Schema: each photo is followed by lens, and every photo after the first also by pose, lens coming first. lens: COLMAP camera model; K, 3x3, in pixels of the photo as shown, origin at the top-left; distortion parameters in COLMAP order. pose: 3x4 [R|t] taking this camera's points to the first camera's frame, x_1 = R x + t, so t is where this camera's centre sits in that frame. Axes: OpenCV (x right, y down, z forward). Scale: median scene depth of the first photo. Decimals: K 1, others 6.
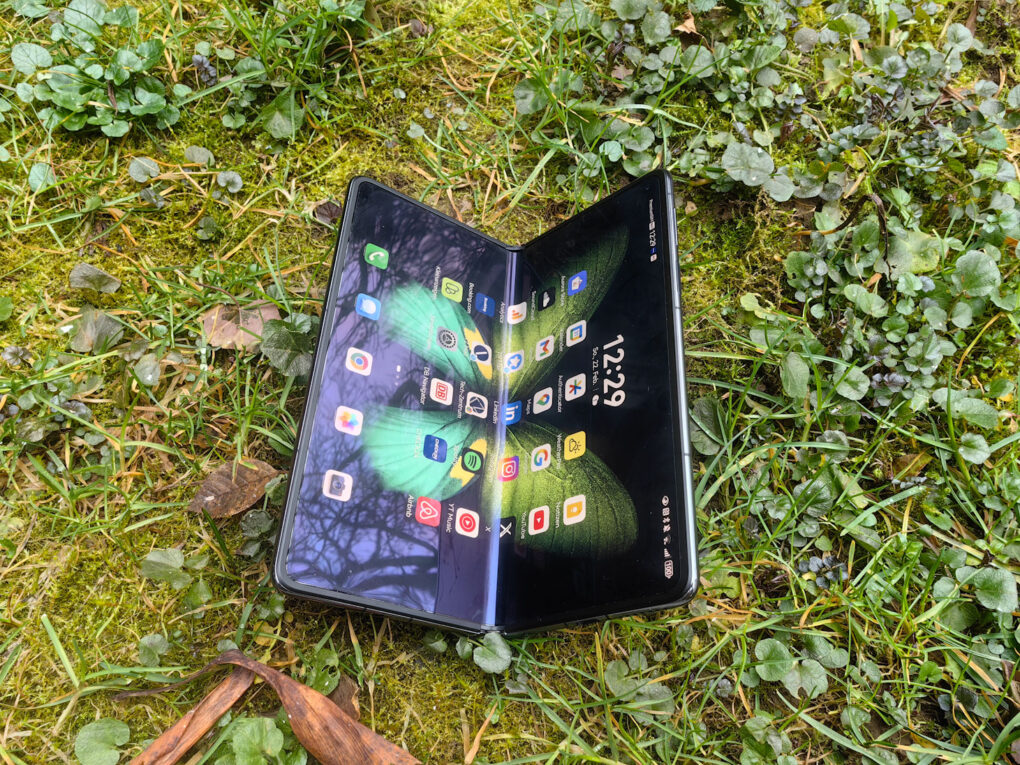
lens RADIAL K [[817.8, 0, 510.0], [0, 817.8, 382.5], [0, 0, 1]] dist [0.001999, -0.007953]
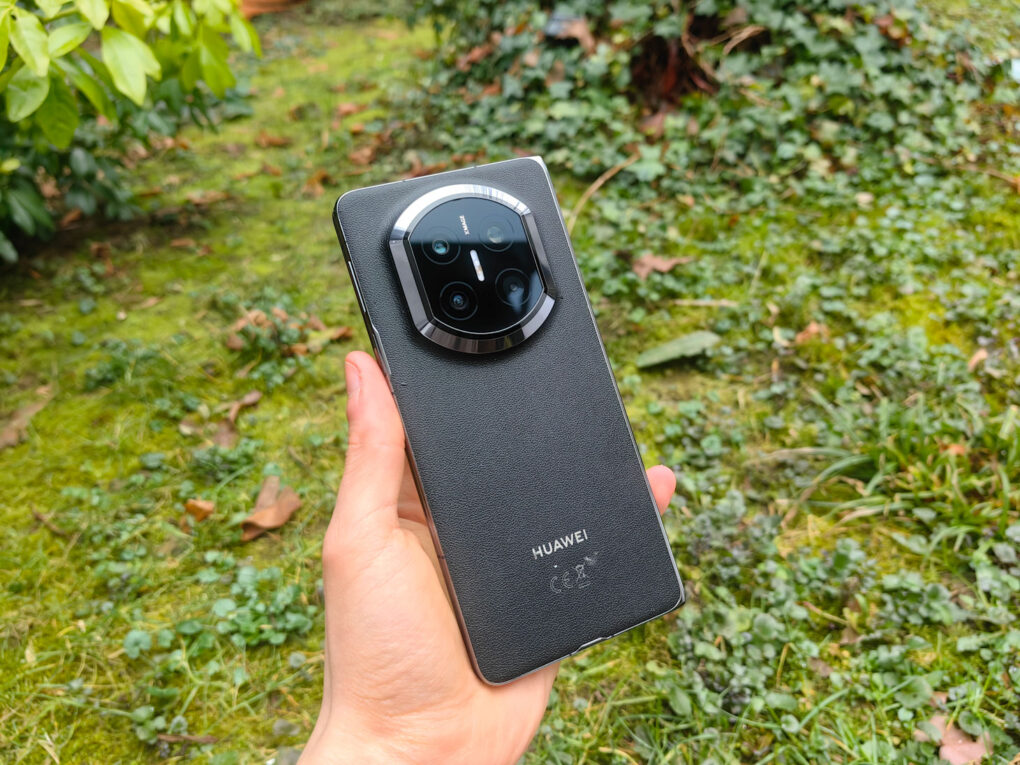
lens RADIAL K [[817.8, 0, 510.0], [0, 817.8, 382.5], [0, 0, 1]] dist [0.001999, -0.007953]
pose [[0.981832, -0.174520, 0.074496, -0.037669], [0.188731, 0.857404, -0.478790, 0.157767], [0.019685, 0.484150, 0.874763, -0.829602]]
